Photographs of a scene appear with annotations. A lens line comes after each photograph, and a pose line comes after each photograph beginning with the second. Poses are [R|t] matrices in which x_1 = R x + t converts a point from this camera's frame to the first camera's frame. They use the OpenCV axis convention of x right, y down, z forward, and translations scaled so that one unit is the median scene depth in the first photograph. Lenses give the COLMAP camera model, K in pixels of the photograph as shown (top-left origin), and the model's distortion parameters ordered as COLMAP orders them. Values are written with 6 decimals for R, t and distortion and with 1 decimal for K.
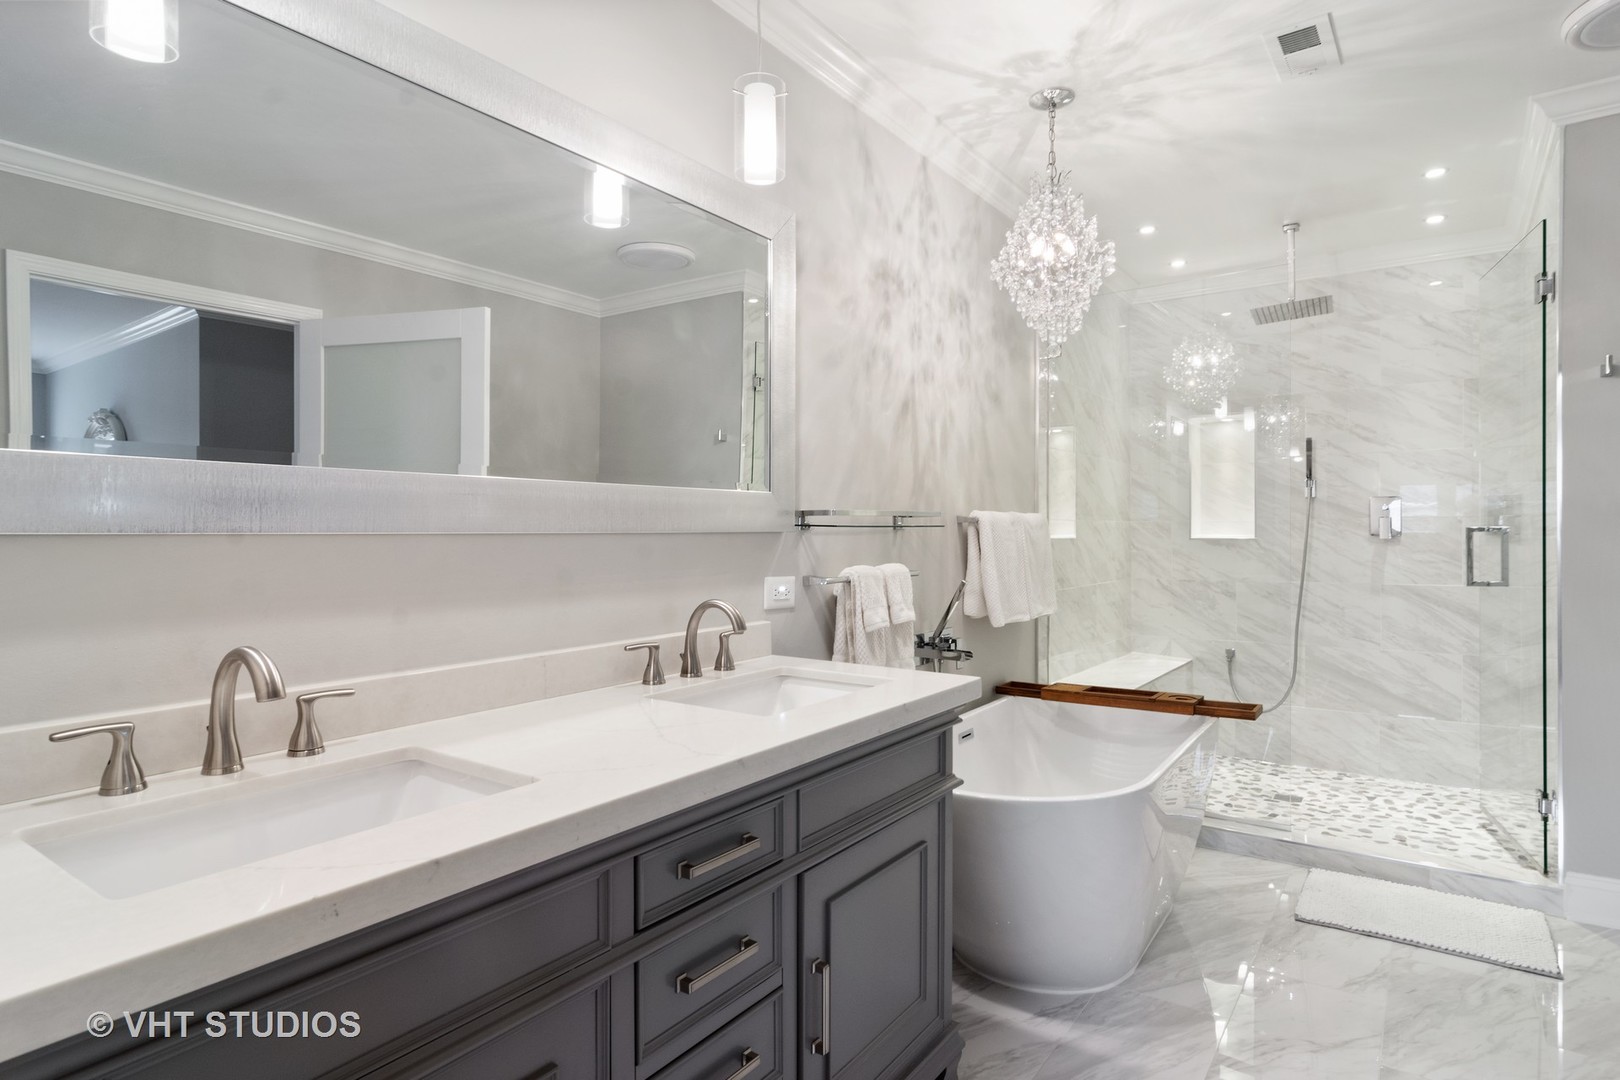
lens RADIAL K [[871.4, 0, 812.7], [0, 871.4, 544.2], [0, 0, 1]] dist [-0.001340, 0.002135]
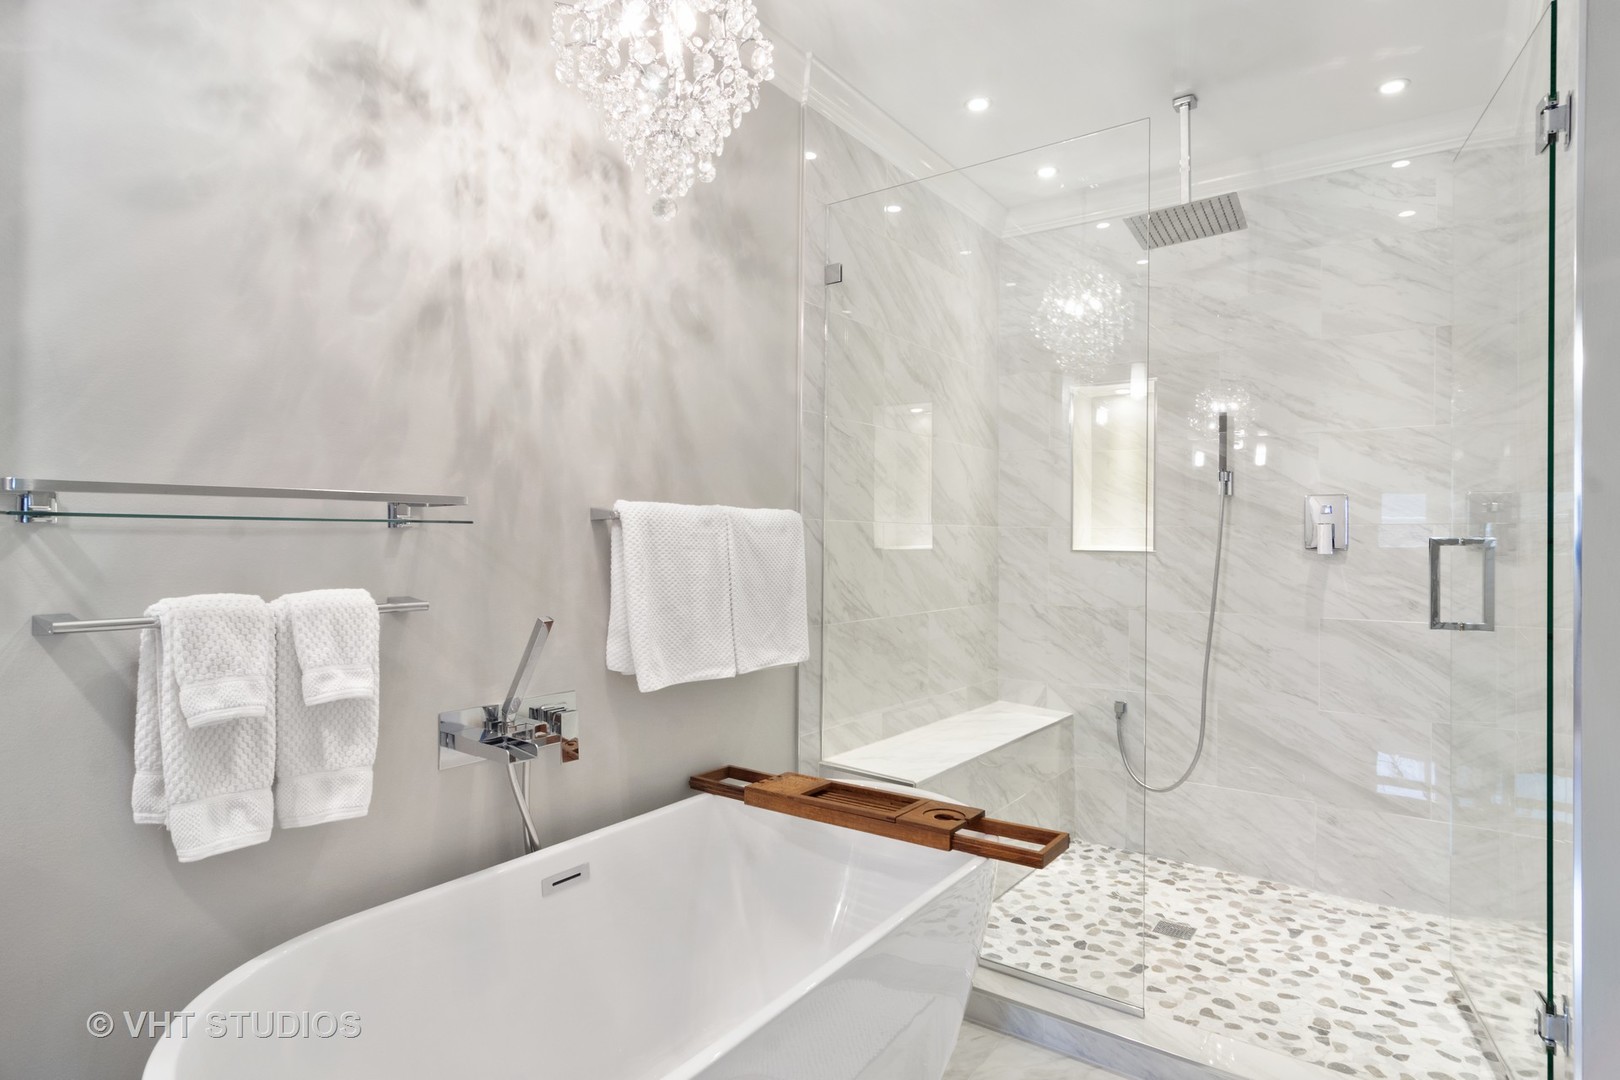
lens RADIAL K [[871.4, 0, 811.9], [0, 871.4, 545.3], [0, 0, 1]] dist [-0.001340, 0.002135]
pose [[0.999918, 0.011878, -0.004819, 0.309448], [-0.011919, 0.999893, -0.008490, -0.003094], [0.004718, 0.008547, 0.999952, 0.368655]]
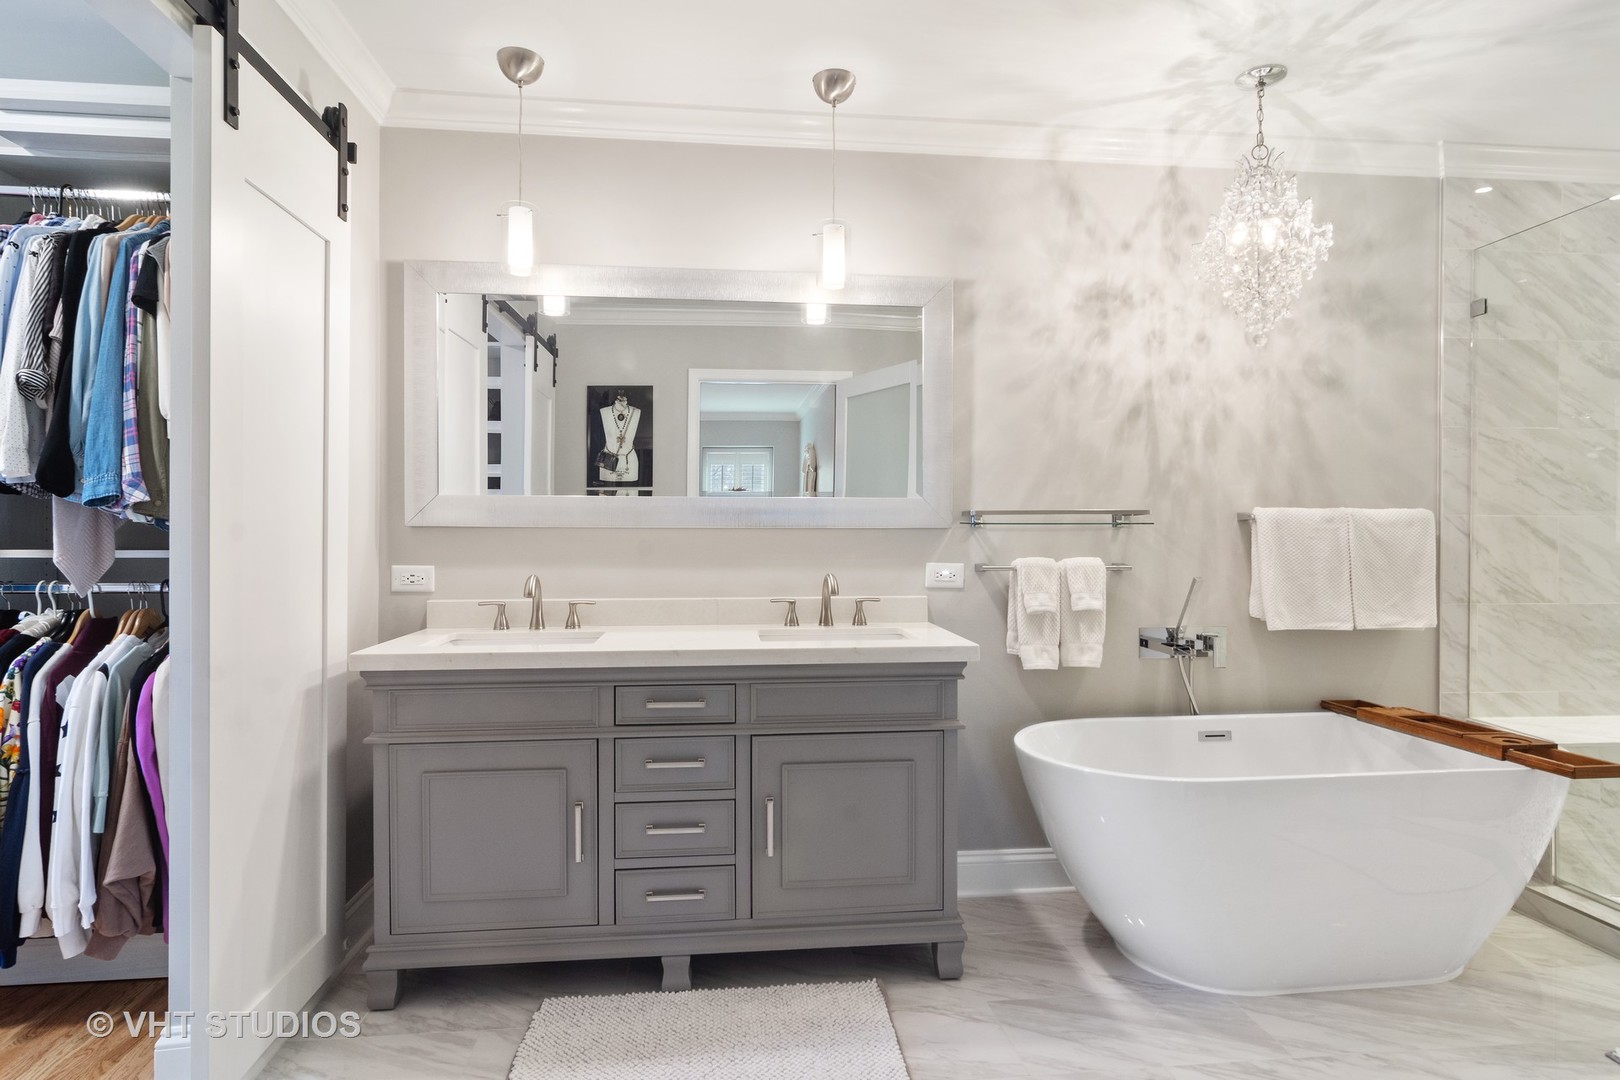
lens RADIAL K [[871.4, 0, 812.6], [0, 871.4, 537.1], [0, 0, 1]] dist [-0.001340, 0.002135]
pose [[0.663190, 0.005993, -0.748427, 0.551268], [-0.015095, 0.999872, -0.005370, 0.006134], [0.748298, 0.014859, 0.663196, 0.001547]]
